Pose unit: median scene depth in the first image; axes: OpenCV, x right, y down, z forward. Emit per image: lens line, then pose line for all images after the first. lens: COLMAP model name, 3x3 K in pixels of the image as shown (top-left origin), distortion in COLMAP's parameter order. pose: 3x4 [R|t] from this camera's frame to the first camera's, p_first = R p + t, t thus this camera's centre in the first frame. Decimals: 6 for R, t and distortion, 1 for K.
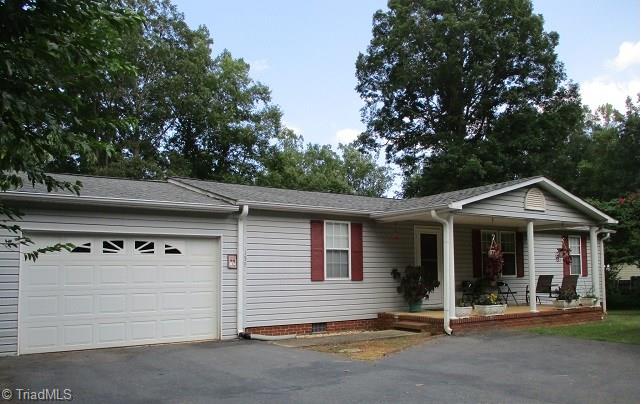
lens RADIAL K [[562.9, 0, 321.5], [0, 562.9, 202.0], [0, 0, 1]] dist [-0.056575, -0.000468]
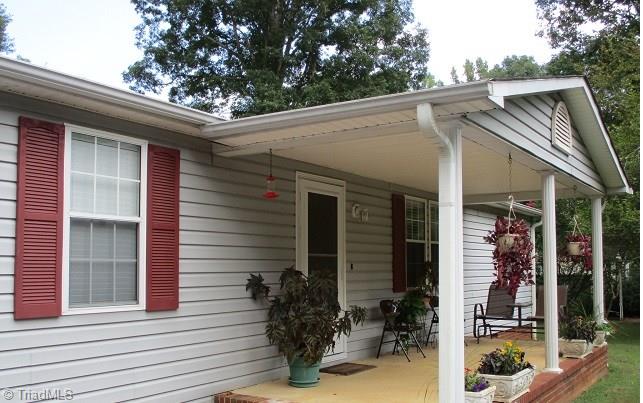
lens RADIAL K [[628.6, 0, 319.5], [0, 628.6, 231.3], [0, 0, 1]] dist [-0.052957, -0.013487]
pose [[0.927443, 0.026506, 0.373025, 0.002830], [-0.053963, 0.996531, 0.063354, 0.022217], [-0.370052, -0.078887, 0.925656, 0.222650]]
